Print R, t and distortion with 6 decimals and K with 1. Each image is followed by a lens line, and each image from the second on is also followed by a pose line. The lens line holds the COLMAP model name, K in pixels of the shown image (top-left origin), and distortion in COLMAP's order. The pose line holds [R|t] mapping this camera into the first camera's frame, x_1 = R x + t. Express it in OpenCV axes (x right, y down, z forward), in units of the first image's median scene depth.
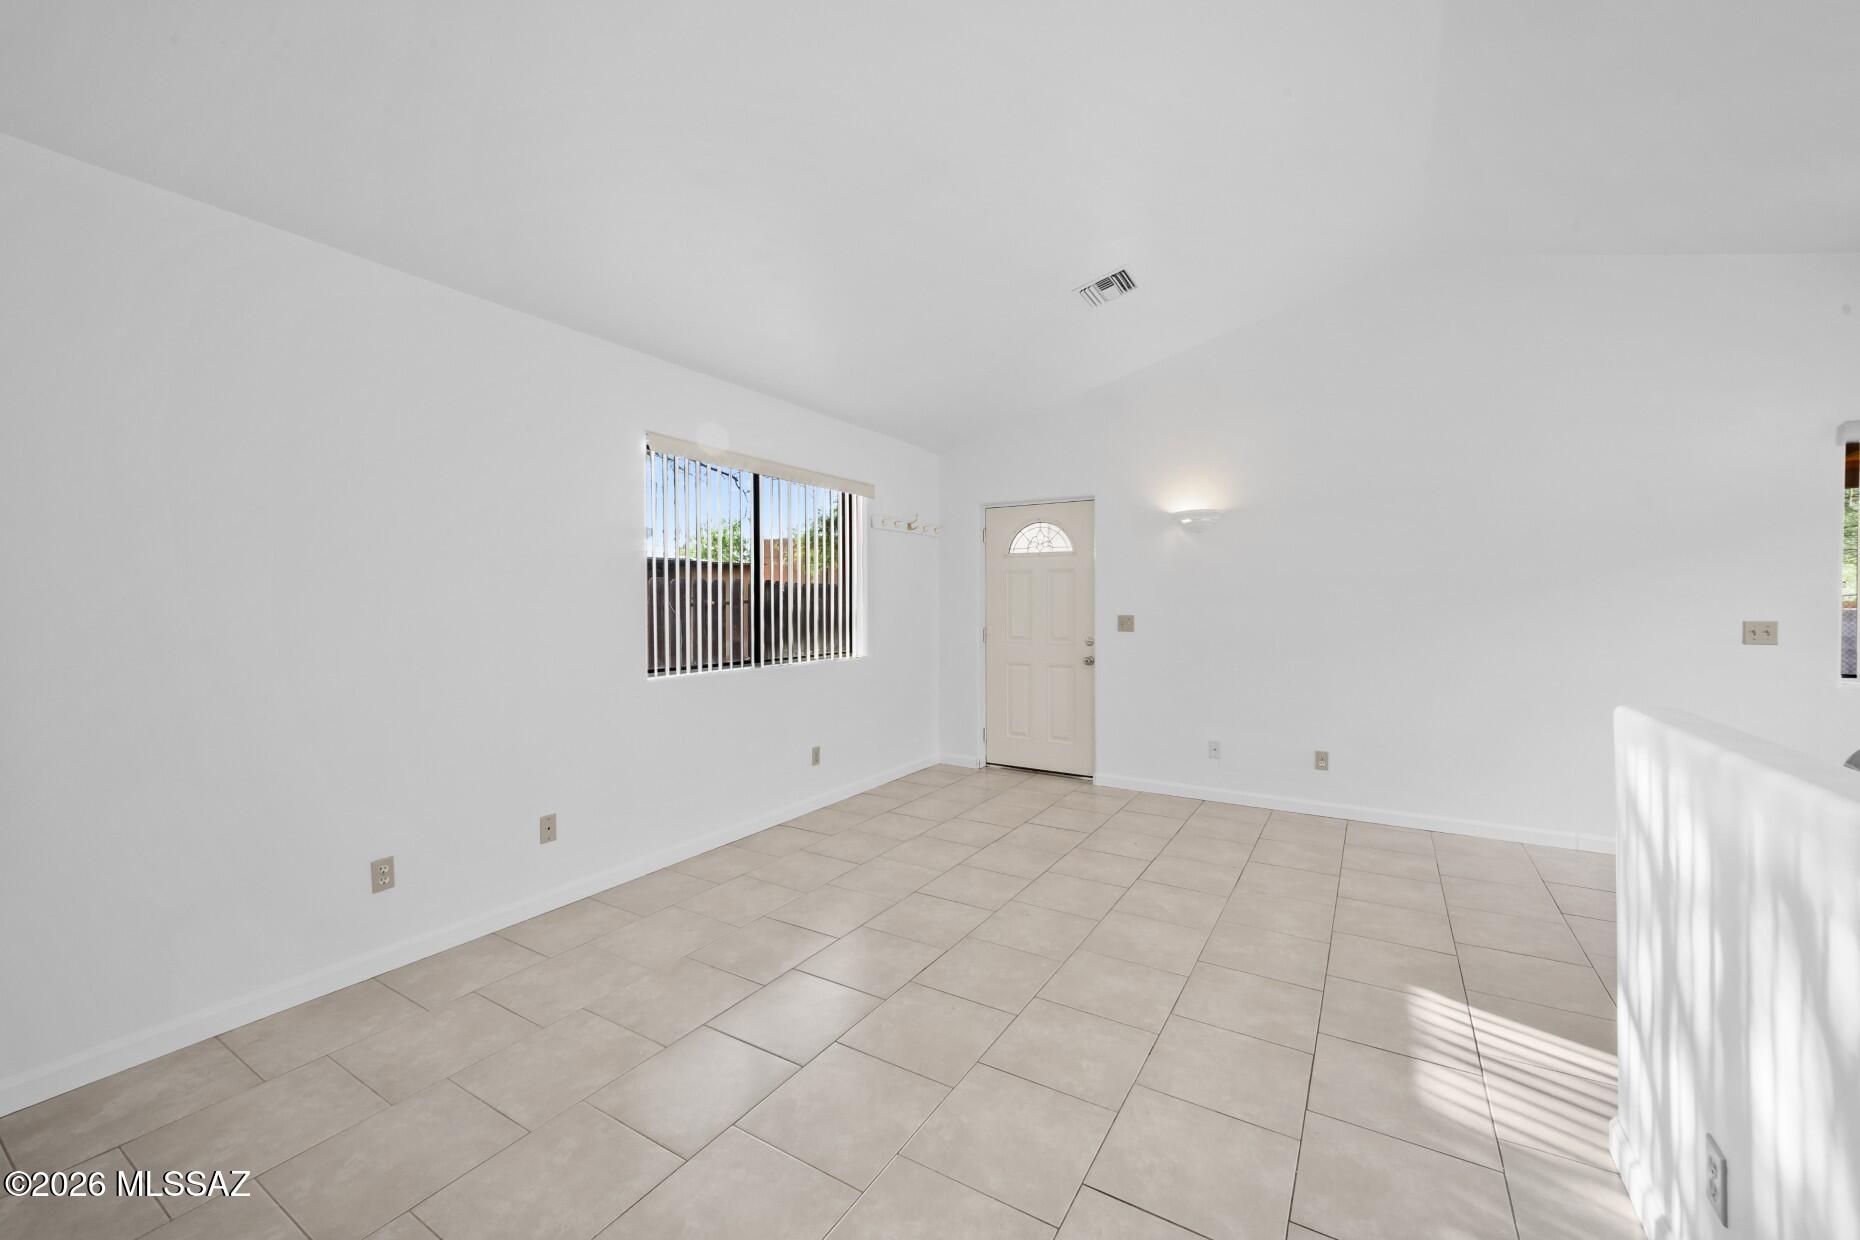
lens RADIAL K [[737.4, 0, 929.1], [0, 737.4, 577.9], [0, 0, 1]] dist [-0.000209, -0.000008]
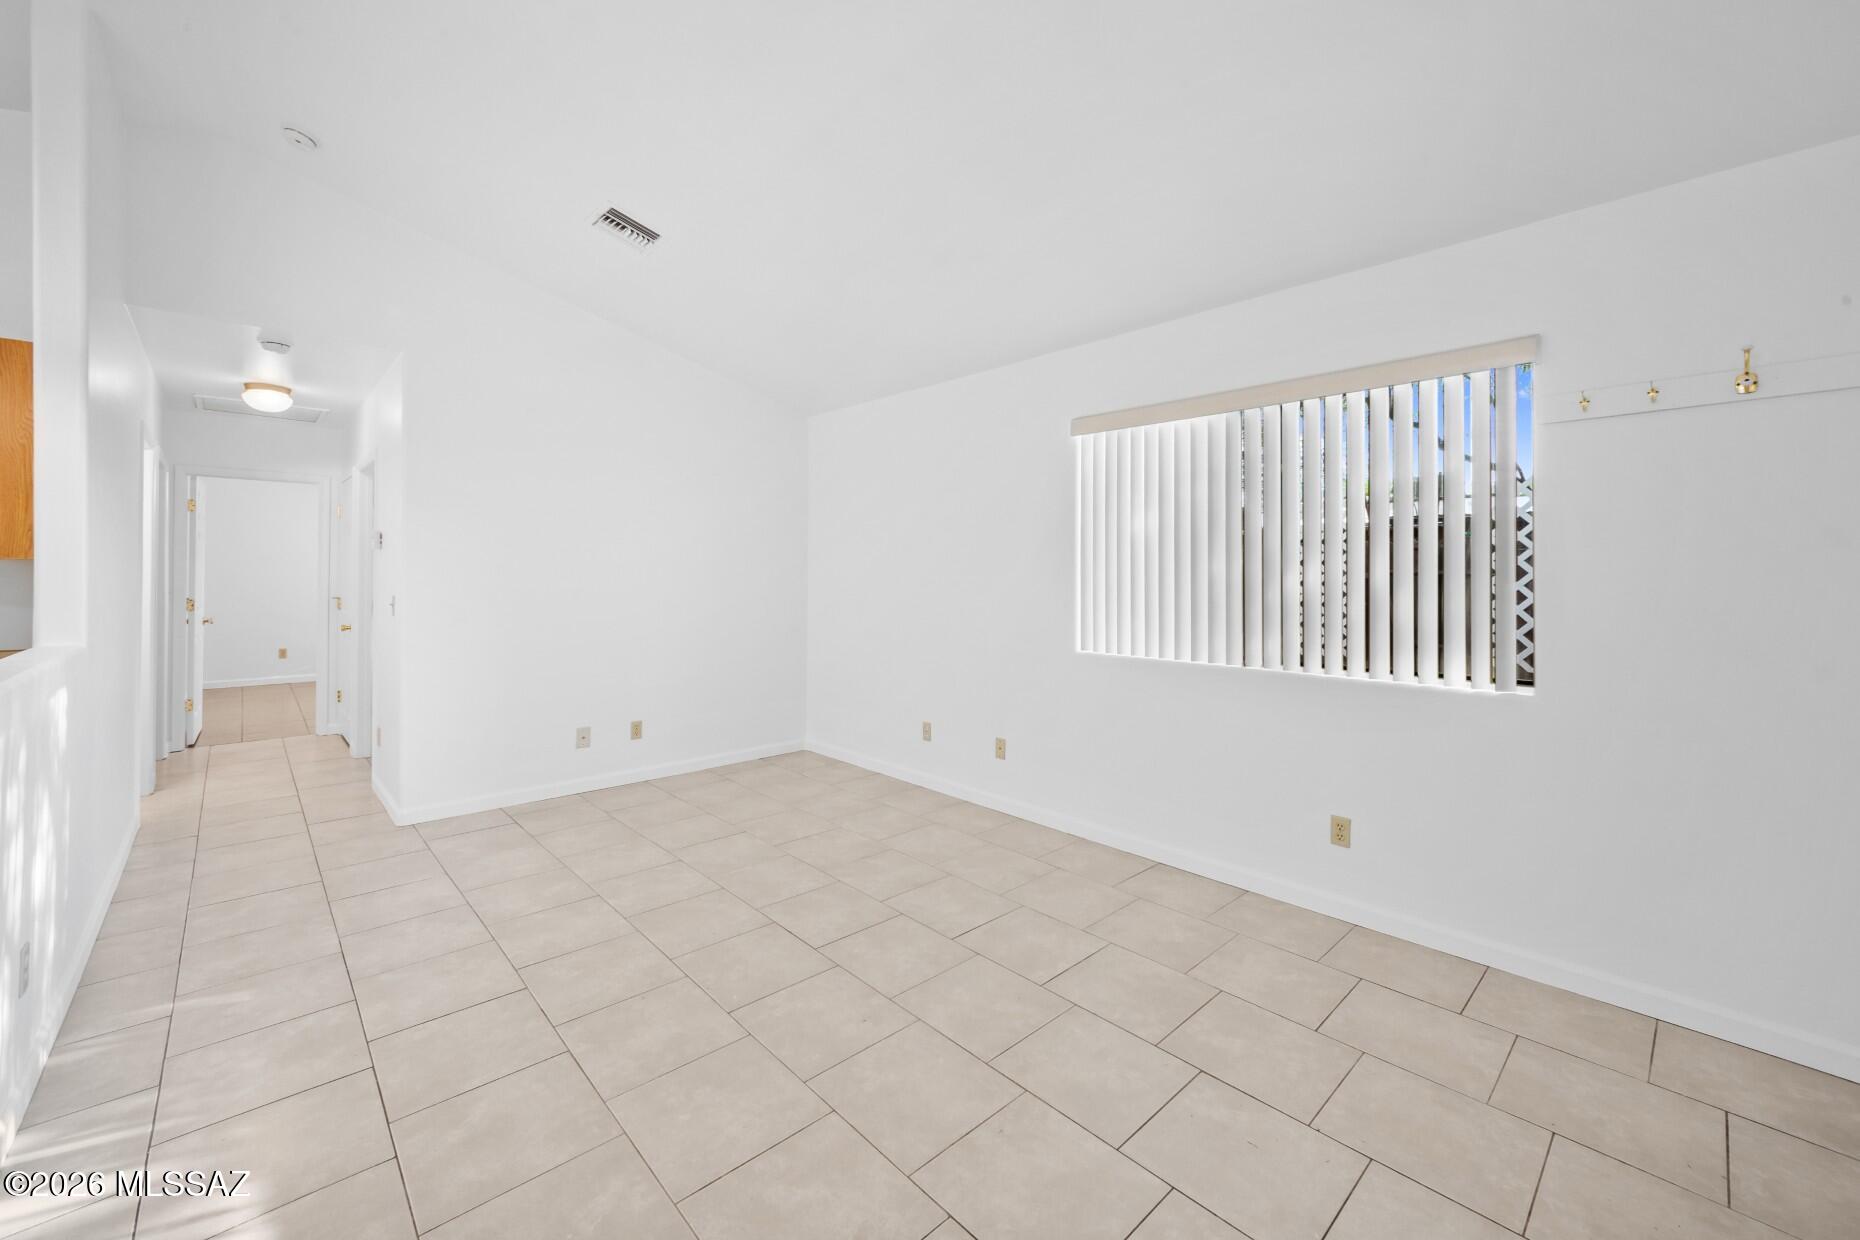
lens RADIAL K [[737.4, 0, 929.1], [0, 737.4, 577.9], [0, 0, 1]] dist [-0.000209, -0.000008]
pose [[-0.263411, 0.009072, -0.964641, 0.815111], [0.020332, 0.999786, 0.003850, 0.028466], [0.964469, -0.018599, -0.263539, 1.279833]]
